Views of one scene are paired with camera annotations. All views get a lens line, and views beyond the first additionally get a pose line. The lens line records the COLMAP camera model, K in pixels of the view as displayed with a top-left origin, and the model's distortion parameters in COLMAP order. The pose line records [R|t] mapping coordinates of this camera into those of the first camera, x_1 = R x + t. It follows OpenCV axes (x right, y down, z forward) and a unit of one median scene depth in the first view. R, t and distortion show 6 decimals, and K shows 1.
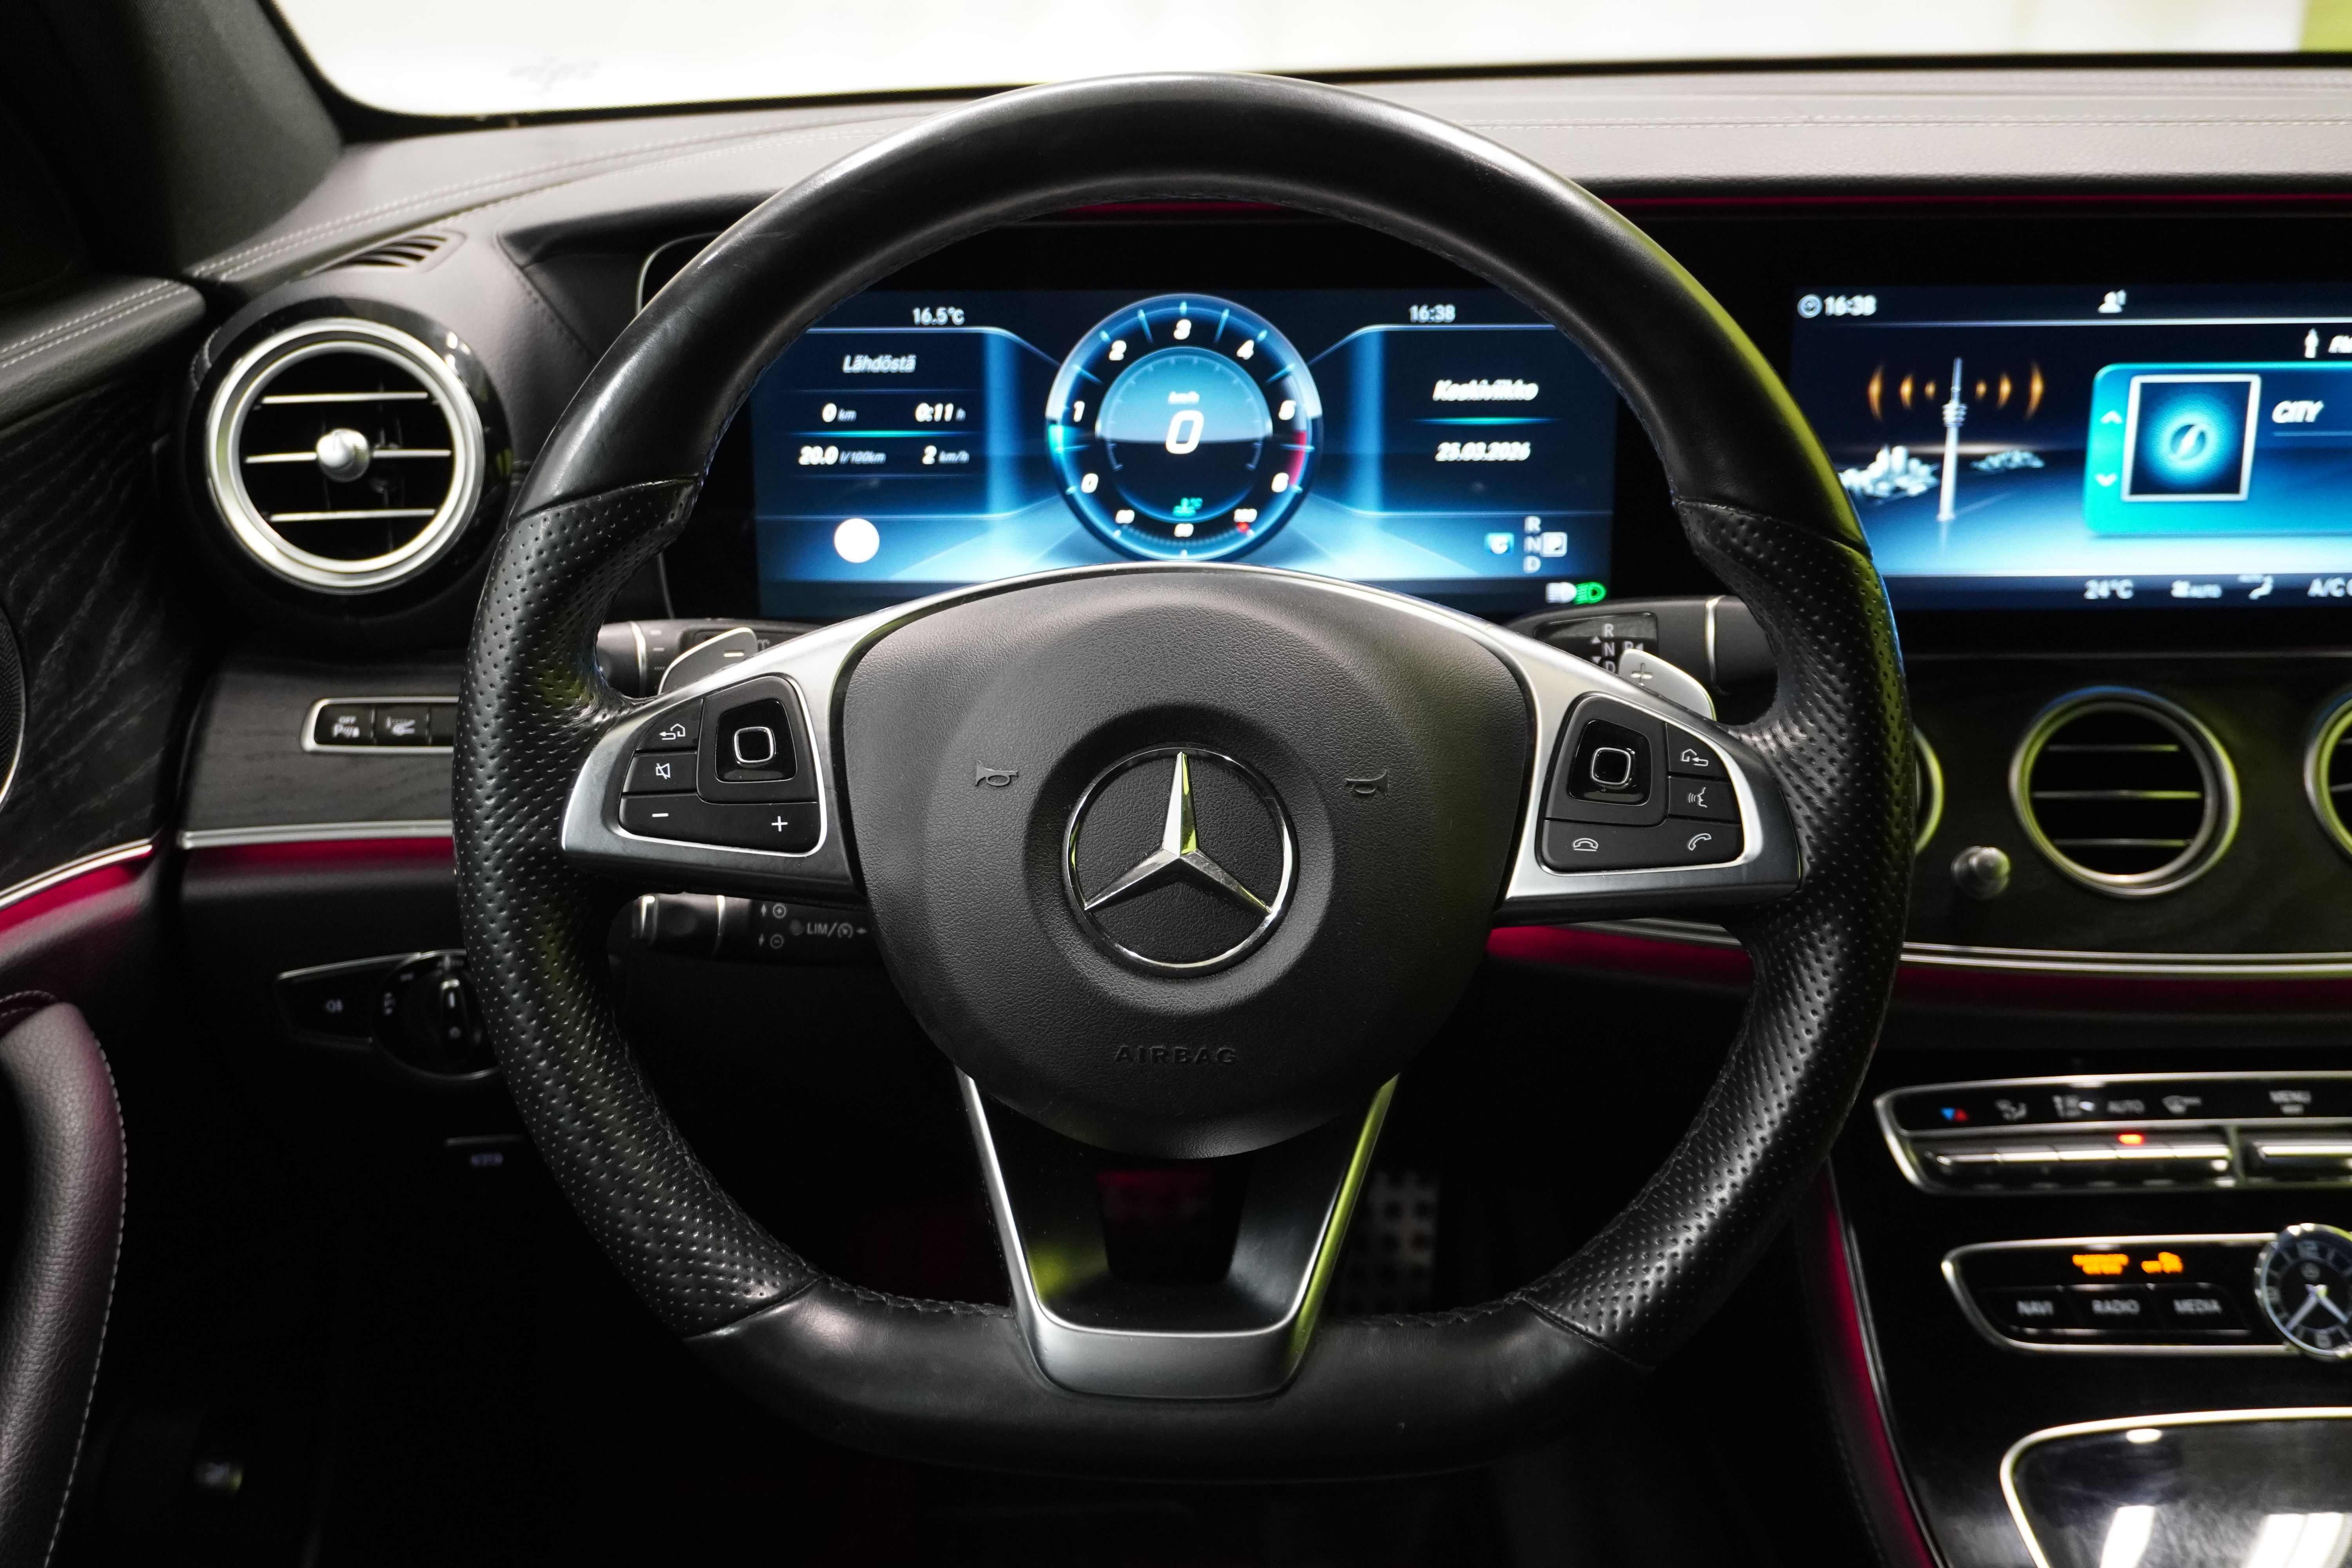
lens RADIAL K [[2432.4, 0, 1175.4], [0, 2432.4, 787.3], [0, 0, 1]] dist [0.042158, 0.000000]
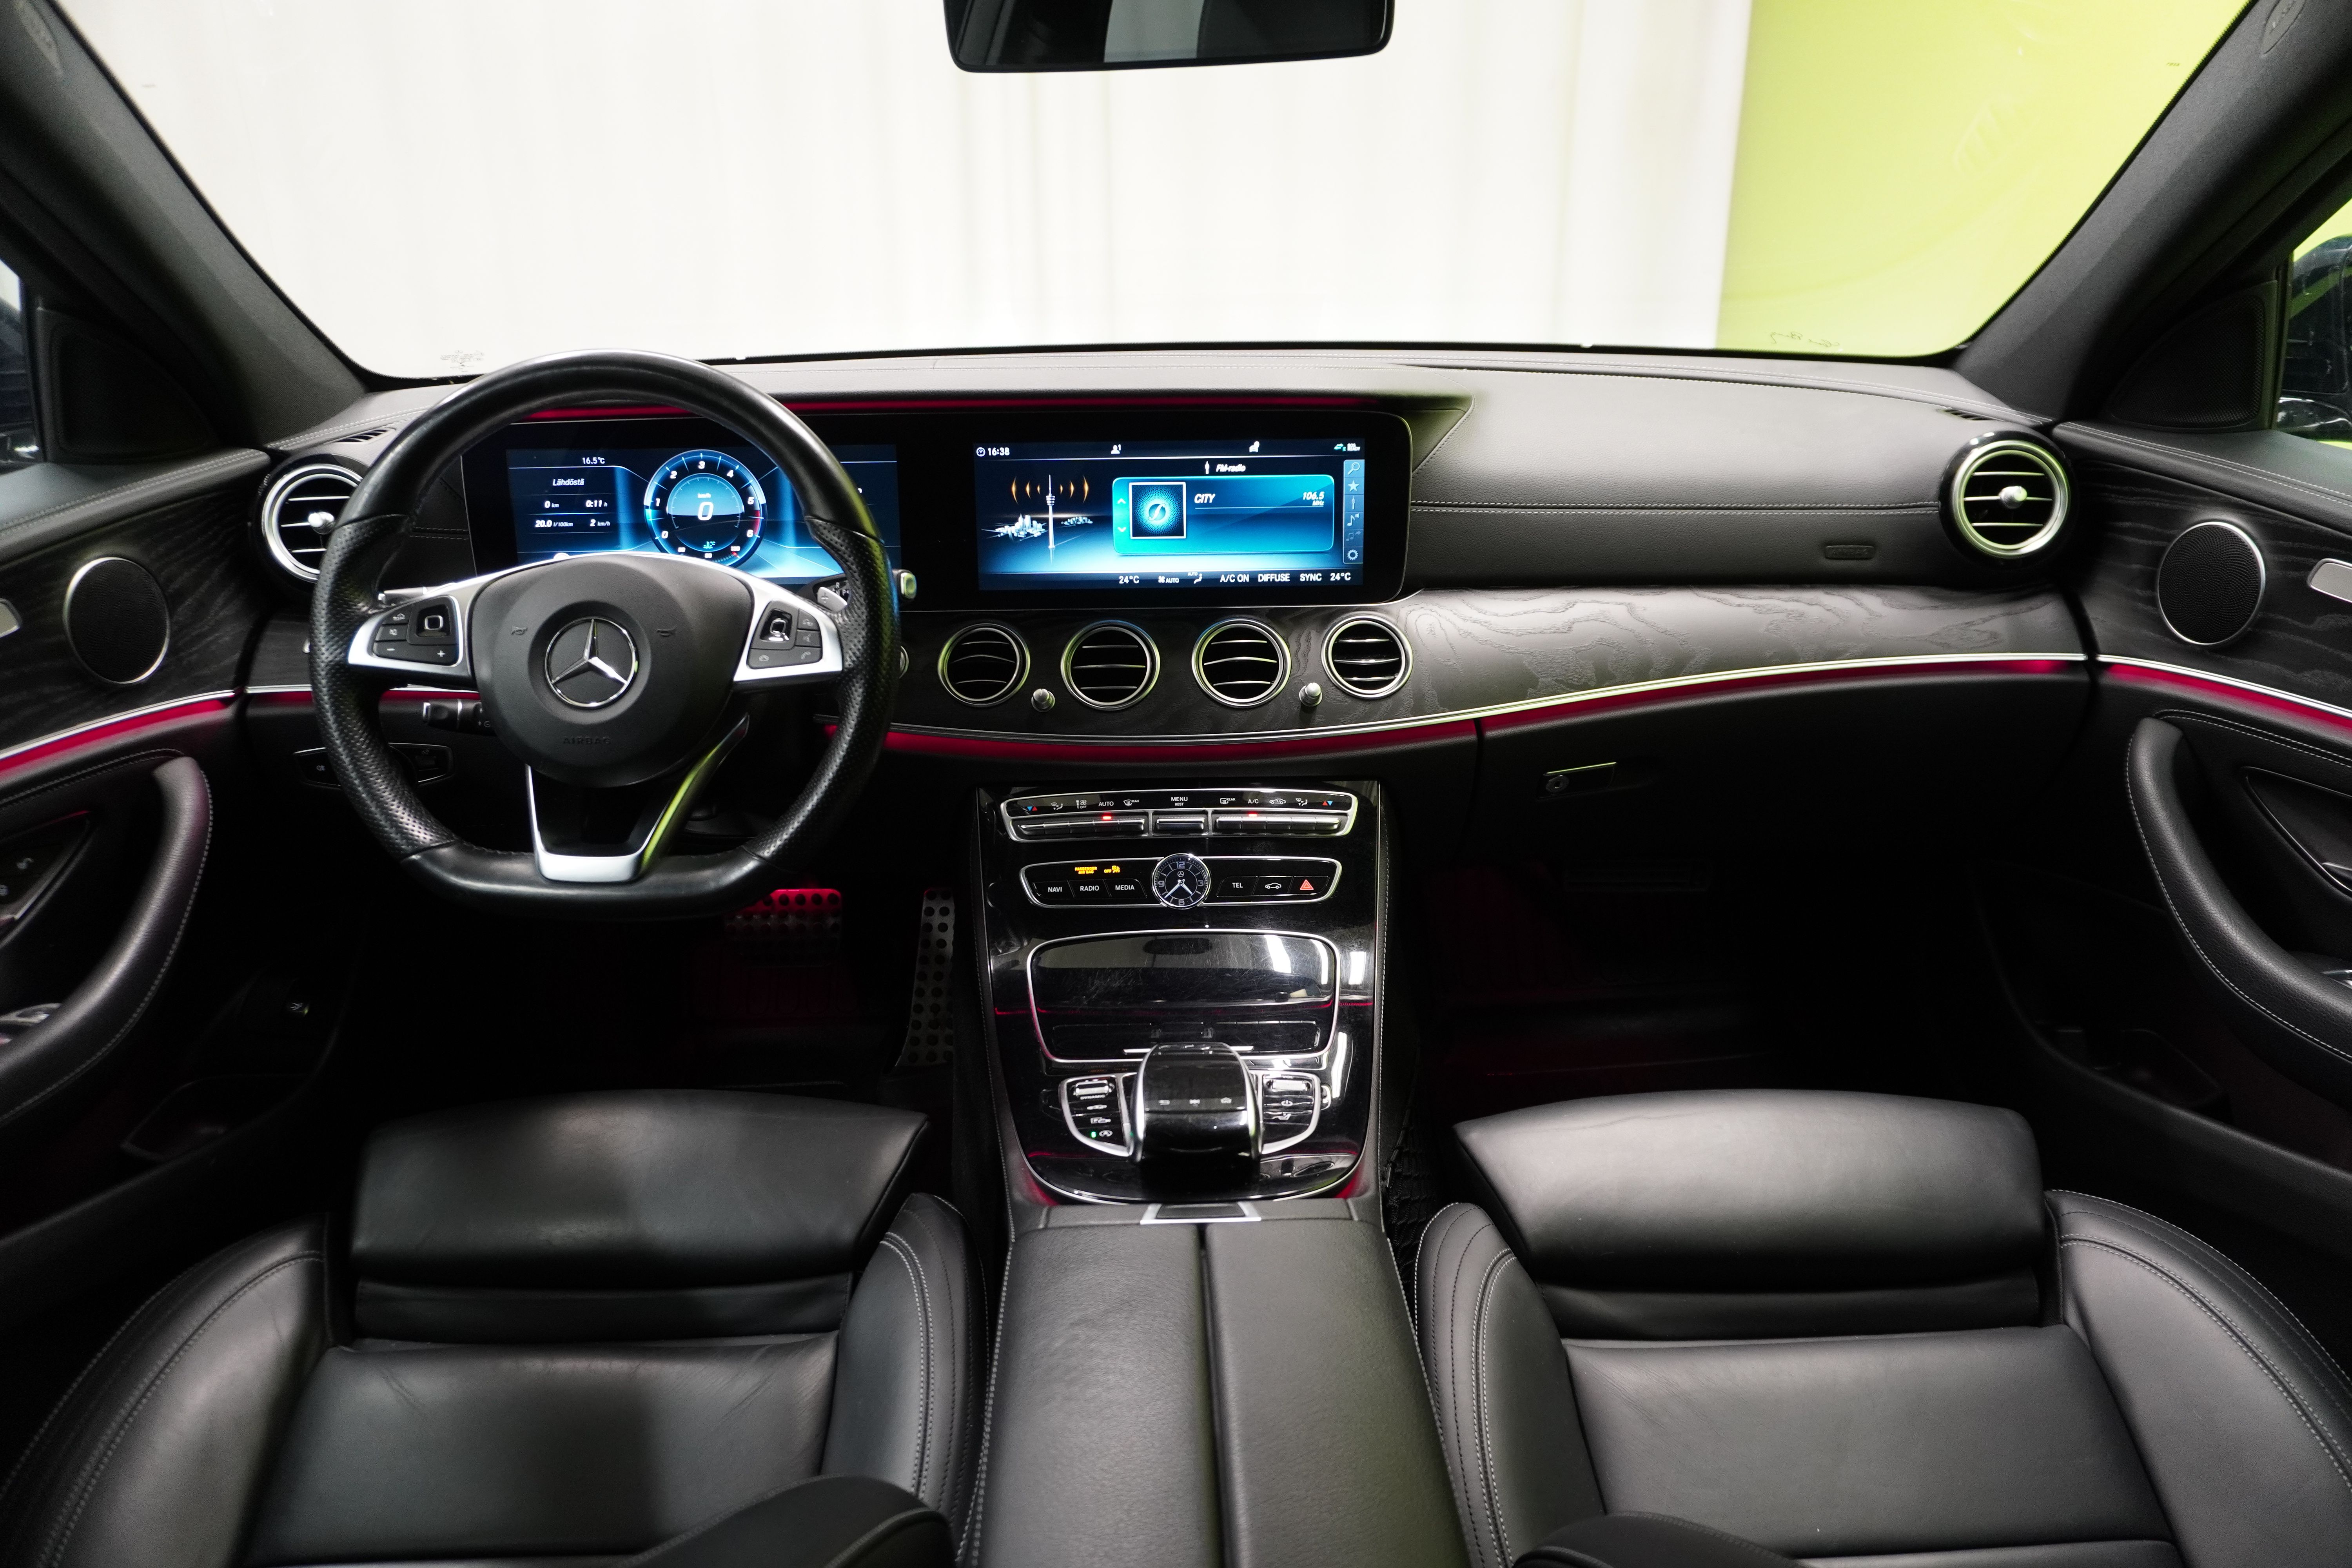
lens RADIAL K [[1635.9, 0, 1175.2], [0, 1635.9, 786.5], [0, 0, 1]] dist [0.010037, 0.009471]
pose [[0.999628, -0.007147, -0.026305, 0.474389], [0.006250, 0.999401, -0.034029, 0.160384], [0.026533, 0.033852, 0.999075, -0.478462]]
